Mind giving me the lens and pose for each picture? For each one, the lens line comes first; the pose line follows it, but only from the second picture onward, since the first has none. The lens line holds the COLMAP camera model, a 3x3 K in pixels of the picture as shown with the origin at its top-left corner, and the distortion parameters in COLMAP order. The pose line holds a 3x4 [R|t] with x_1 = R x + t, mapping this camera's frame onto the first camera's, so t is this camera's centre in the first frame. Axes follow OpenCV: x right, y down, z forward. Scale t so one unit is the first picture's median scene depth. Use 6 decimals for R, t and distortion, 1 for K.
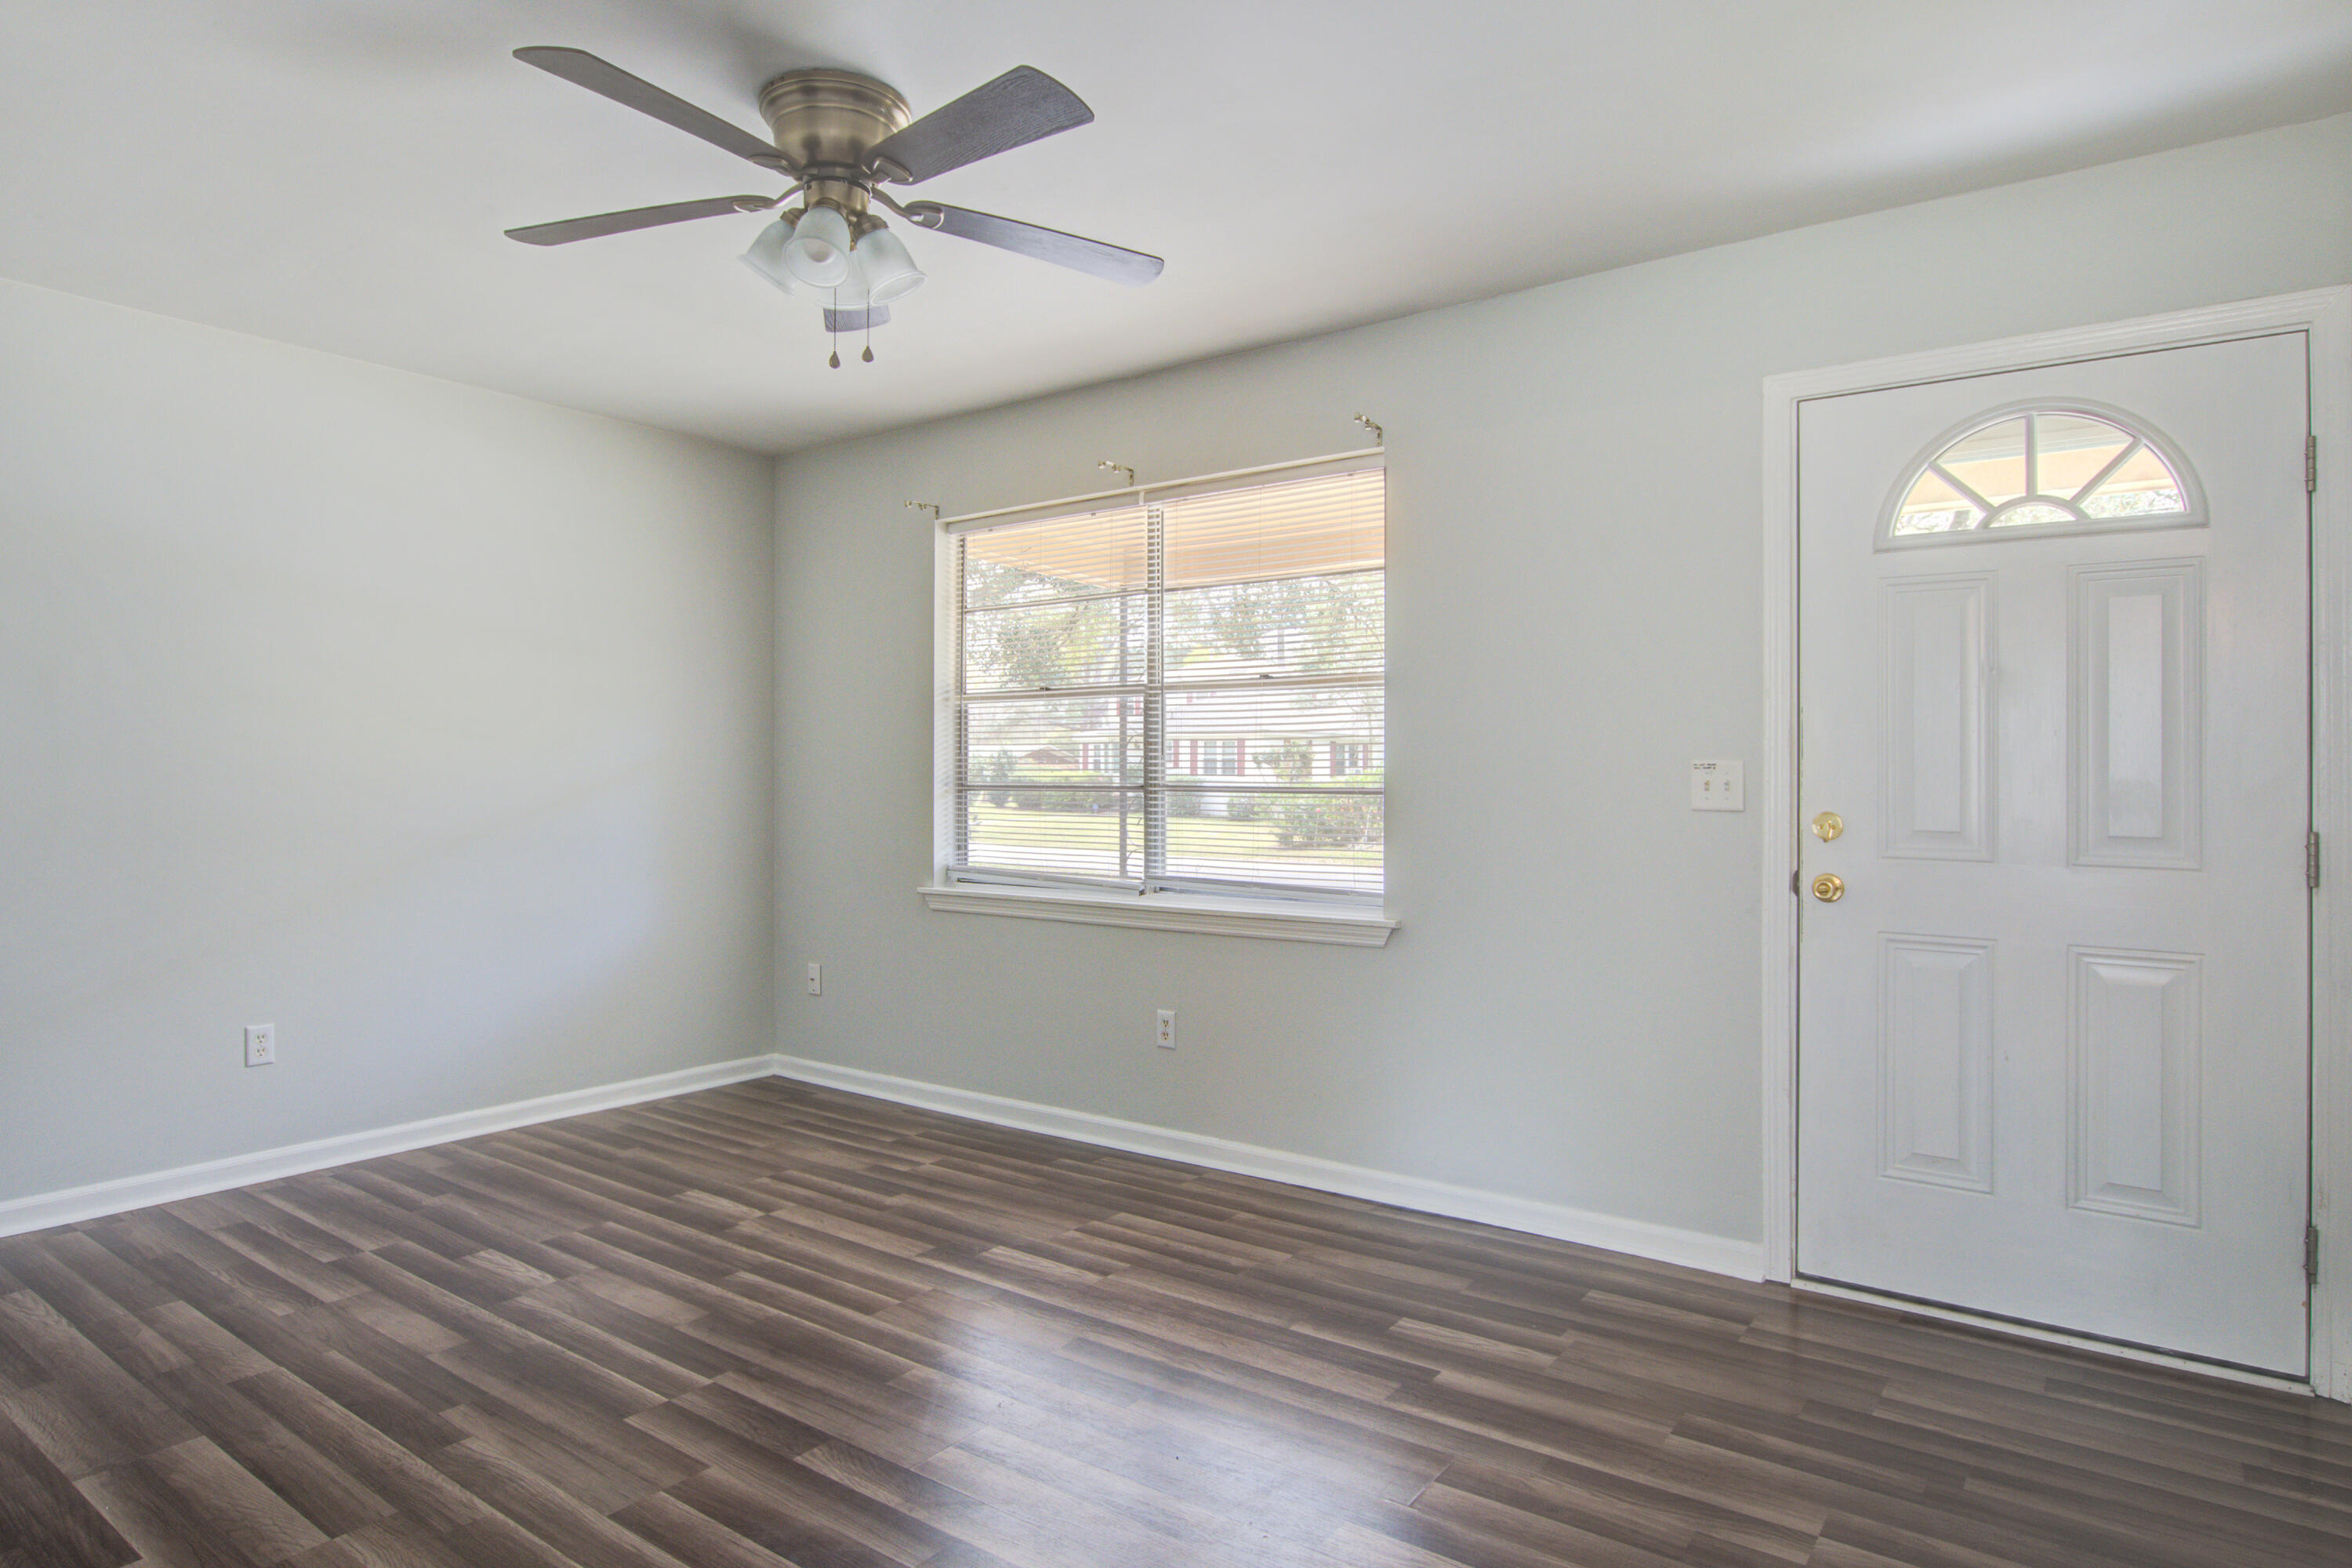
lens RADIAL K [[1326.0, 0, 1174.7], [0, 1326.0, 780.5], [0, 0, 1]] dist [-0.021492, 0.002393]
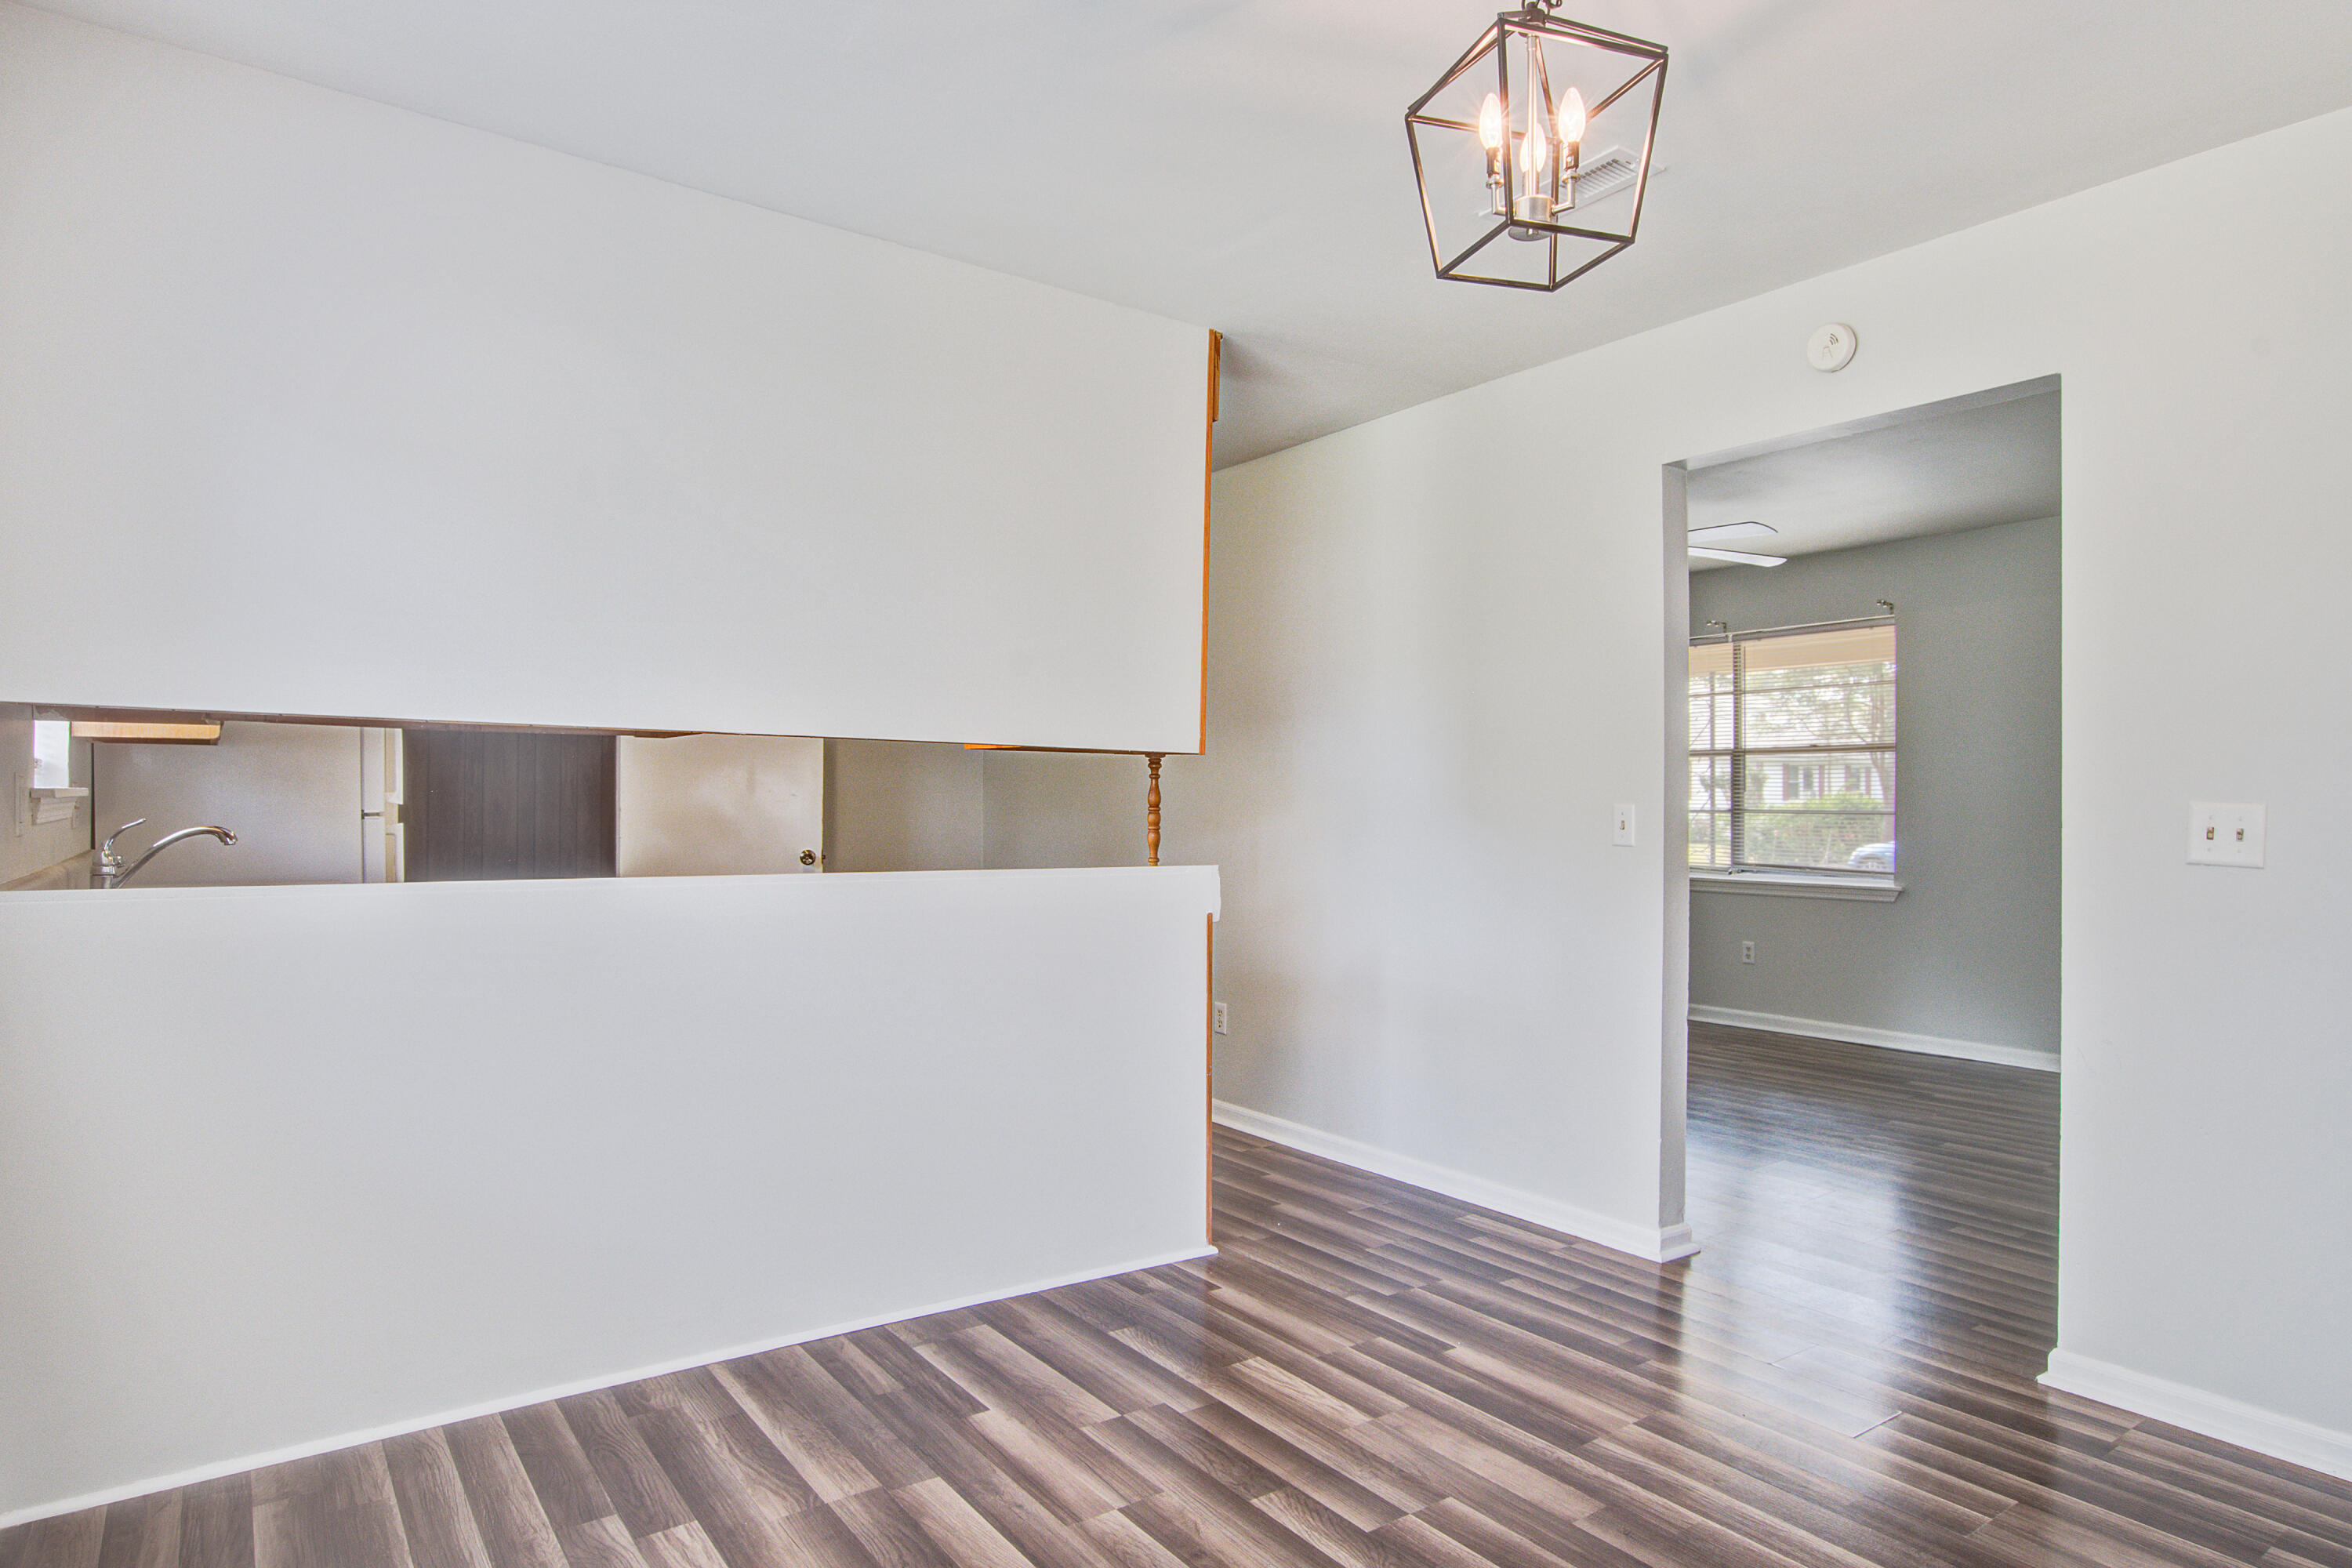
lens RADIAL K [[1326.0, 0, 1174.7], [0, 1326.0, 780.5], [0, 0, 1]] dist [-0.021492, 0.002393]
pose [[0.955207, -0.003760, -0.295915, -0.251710], [-0.000633, 0.999891, -0.014748, -0.009146], [0.295938, 0.014275, 0.955101, -1.016022]]
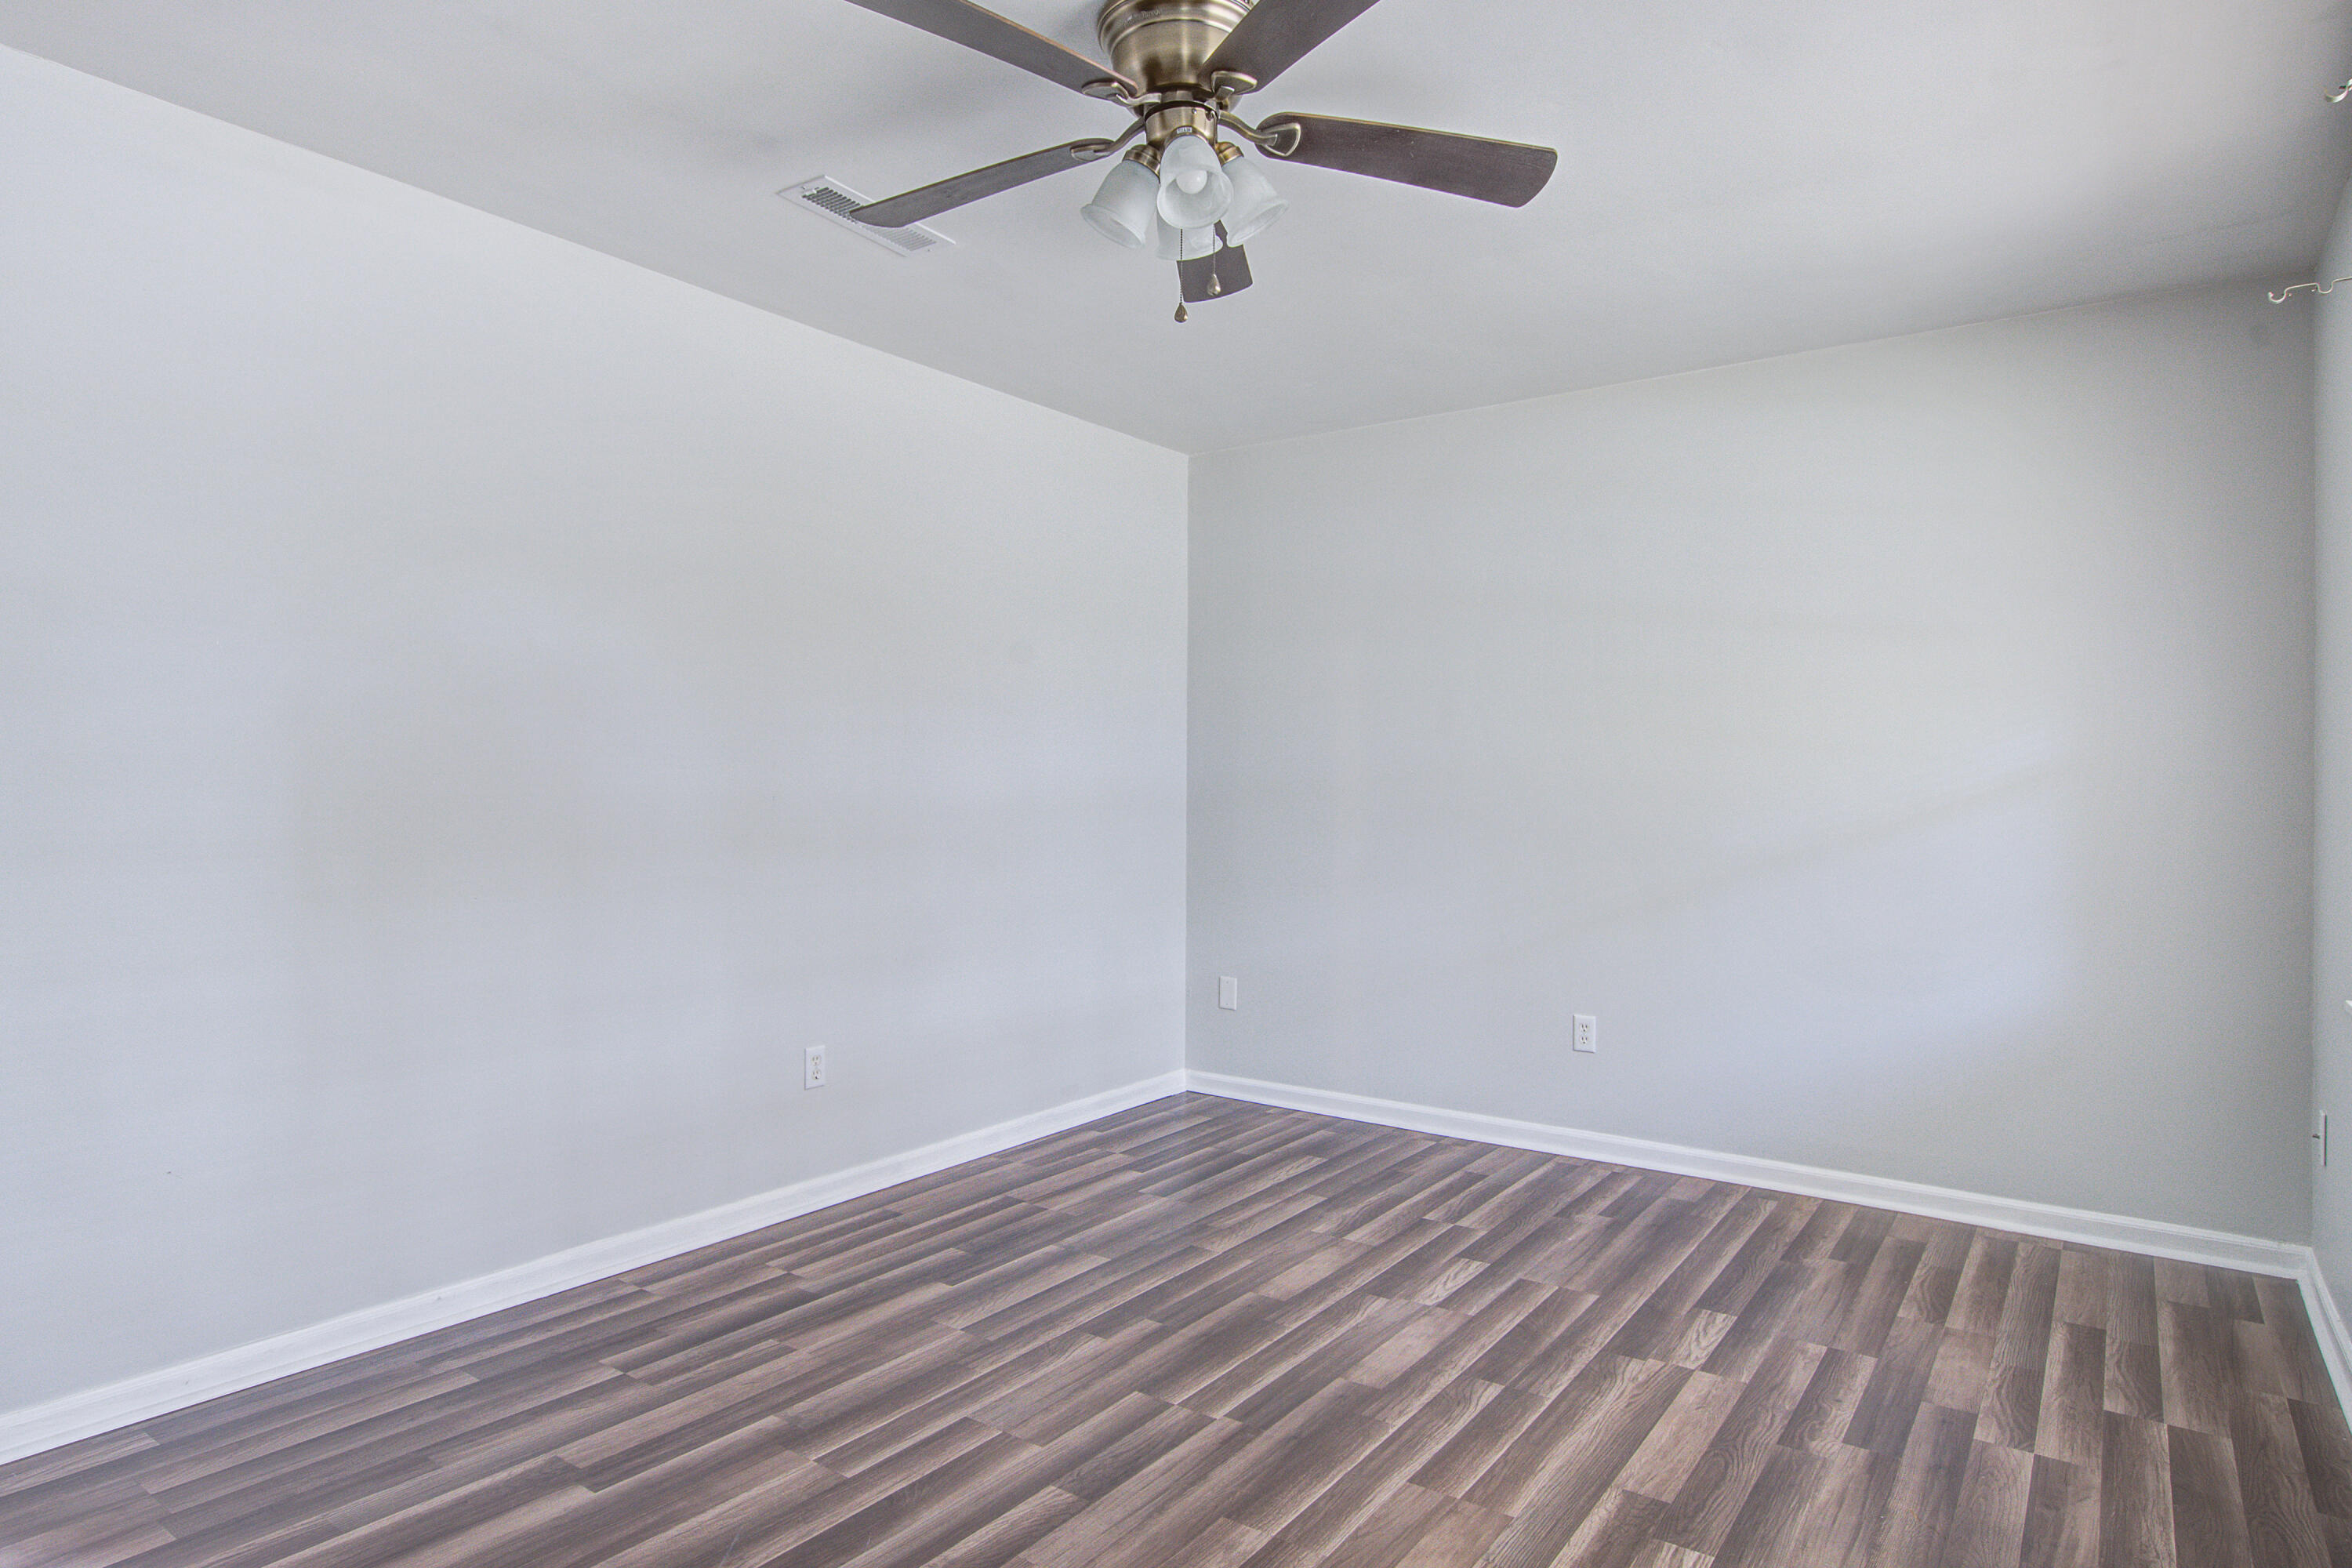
lens RADIAL K [[1326.0, 0, 1174.7], [0, 1326.0, 780.5], [0, 0, 1]] dist [-0.021492, 0.002393]
pose [[0.004564, -0.006606, -0.999968, 0.461825], [-0.009411, 0.999934, -0.006649, 0.000279], [0.999945, 0.009441, 0.004502, 0.728909]]
